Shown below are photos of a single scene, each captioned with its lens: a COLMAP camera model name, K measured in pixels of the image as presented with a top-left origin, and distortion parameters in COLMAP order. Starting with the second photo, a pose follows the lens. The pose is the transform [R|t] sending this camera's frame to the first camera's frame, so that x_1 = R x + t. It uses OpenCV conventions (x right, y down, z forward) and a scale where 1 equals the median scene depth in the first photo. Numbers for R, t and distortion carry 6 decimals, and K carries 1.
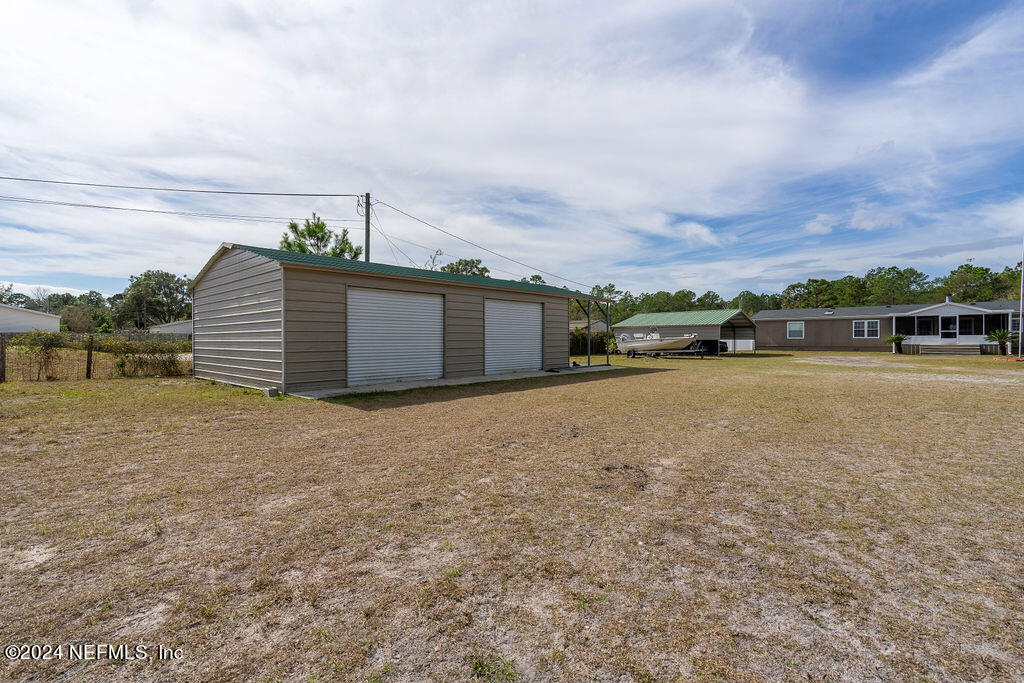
lens RADIAL K [[448.0, 0, 506.1], [0, 448.0, 325.5], [0, 0, 1]] dist [-0.006633, -0.000376]
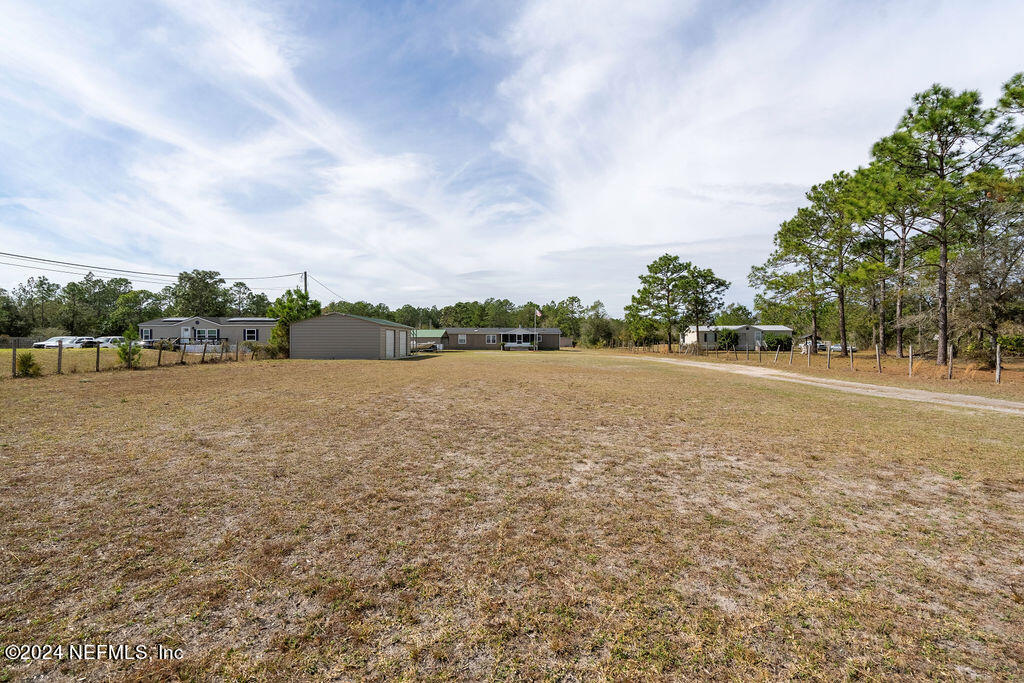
lens RADIAL K [[459.7, 0, 509.1], [0, 459.7, 346.4], [0, 0, 1]] dist [-0.002187, 0.000200]
pose [[0.734641, -0.002088, 0.678453, -0.586482], [-0.023275, 0.999329, 0.028278, -0.020825], [-0.678057, -0.036566, 0.734100, -0.632084]]
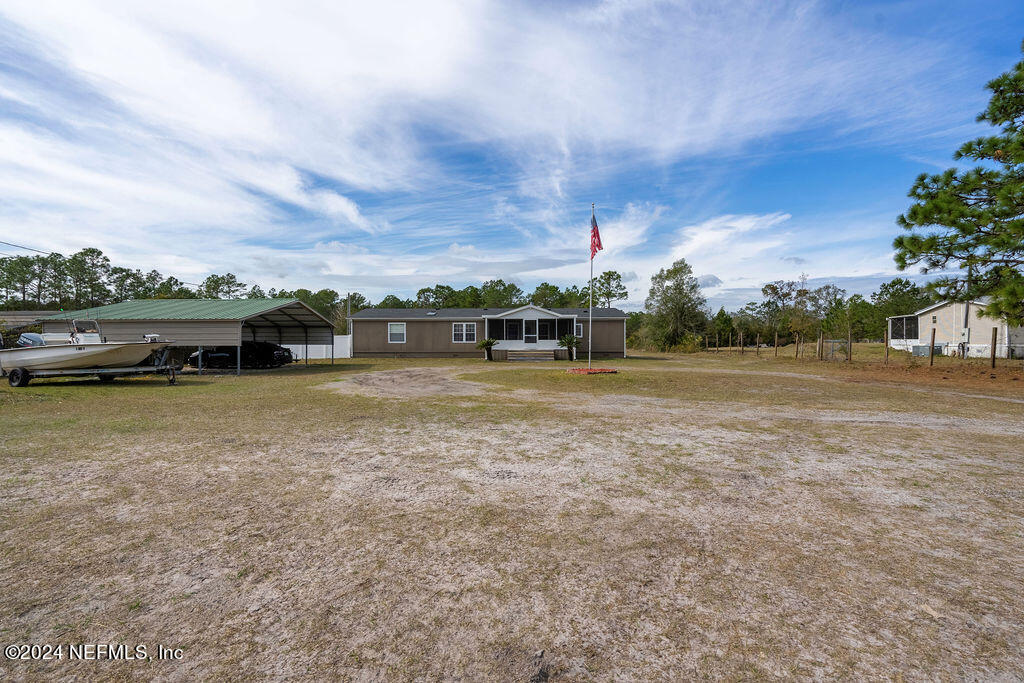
lens RADIAL K [[455.9, 0, 506.0], [0, 455.9, 345.2], [0, 0, 1]] dist [-0.001266, -0.000207]
pose [[0.753405, -0.003448, 0.657548, 0.269987], [-0.019780, 0.999415, 0.027904, 0.005888], [-0.657260, -0.034029, 0.752895, 0.258364]]
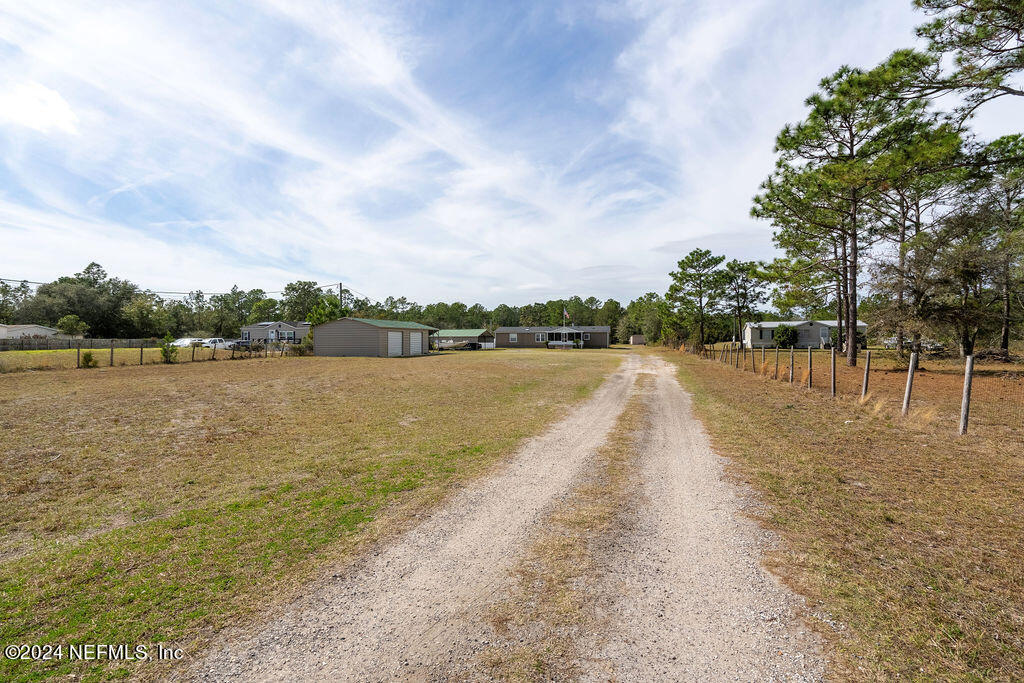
lens RADIAL K [[459.7, 0, 509.1], [0, 459.7, 346.4], [0, 0, 1]] dist [-0.002187, 0.000200]
pose [[0.880344, -0.007313, 0.474280, -0.385724], [-0.012648, 0.999164, 0.038885, -0.034049], [-0.474167, -0.040231, 0.879515, -0.891566]]
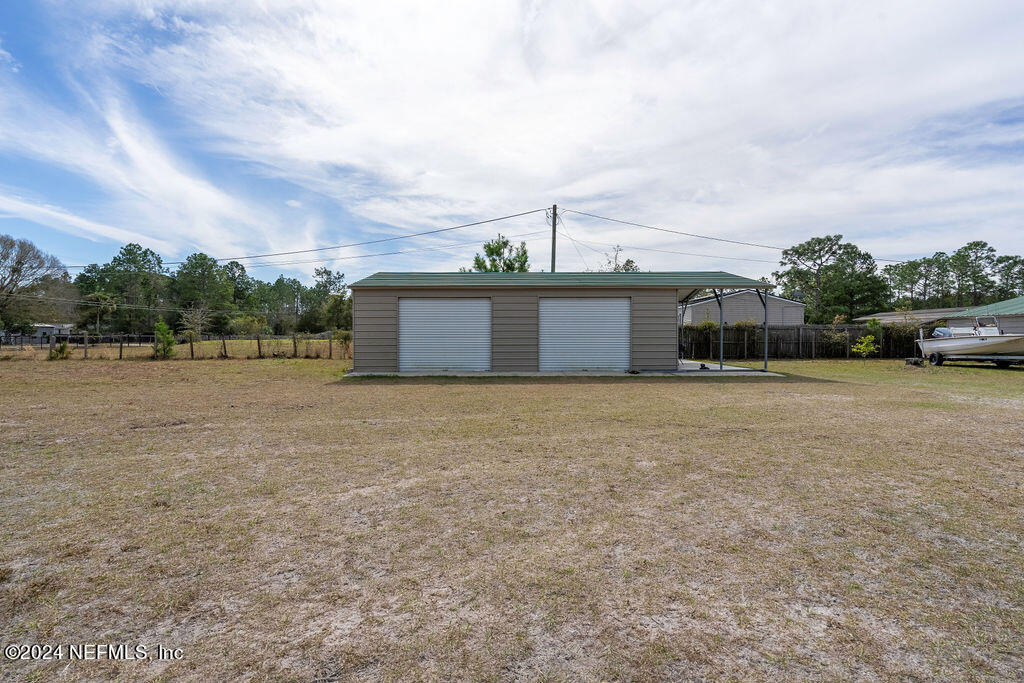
lens RADIAL K [[461.6, 0, 508.0], [0, 461.6, 344.9], [0, 0, 1]] dist [-0.001524, -0.000306]
pose [[0.694044, 0.013760, -0.719801, 0.255070], [0.022365, 0.998923, 0.040661, 0.000853], [0.719585, -0.044319, 0.692989, 0.068508]]
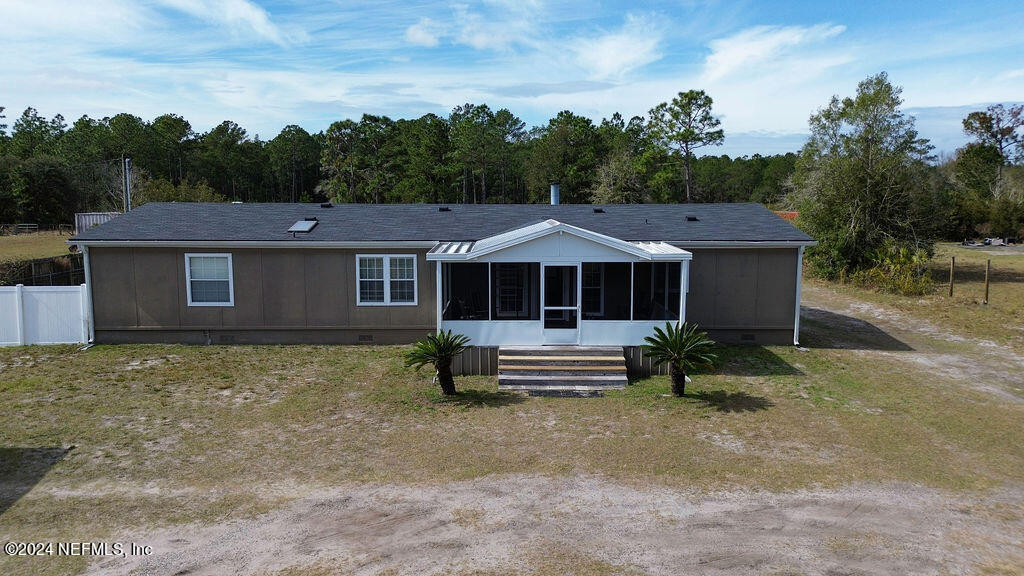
lens RADIAL K [[717.9, 0, 512.0], [0, 717.9, 288.0], [0, 0, 1]] dist [0.113349, -0.137822]
pose [[0.737555, -0.082642, 0.670211, 0.499199], [-0.022605, 0.988906, 0.146815, -0.069859], [-0.674909, -0.123434, 0.727504, 0.521846]]
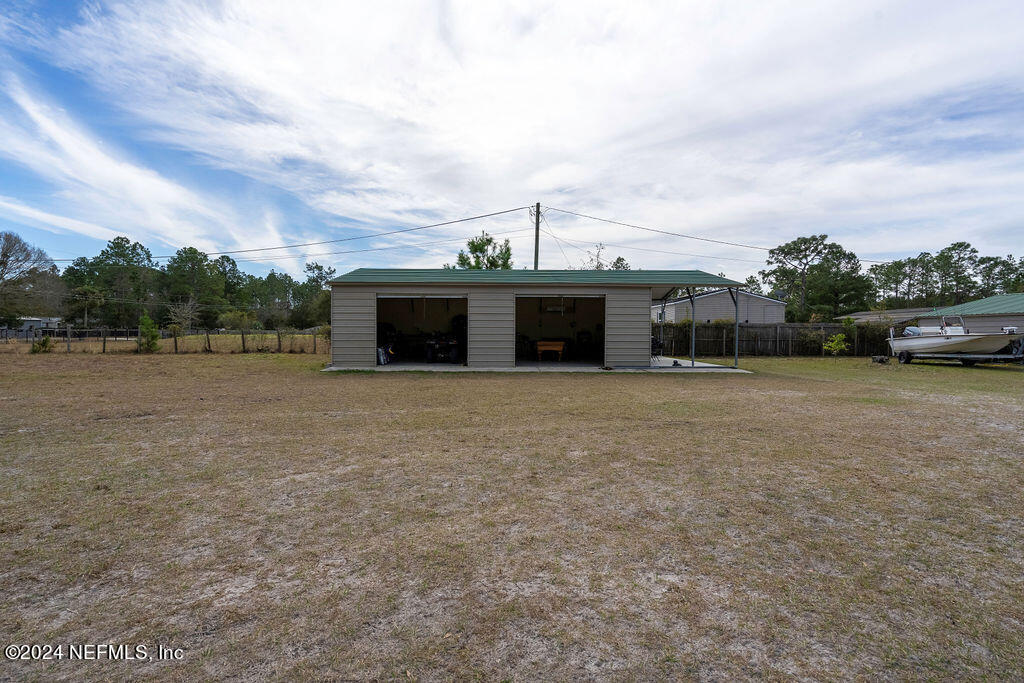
lens RADIAL K [[459.7, 0, 509.1], [0, 459.7, 346.4], [0, 0, 1]] dist [-0.002187, 0.000200]
pose [[0.703566, 0.026010, -0.710153, 0.271476], [0.015763, 0.998513, 0.052188, 0.001221], [0.710455, -0.047912, 0.702110, 0.076106]]
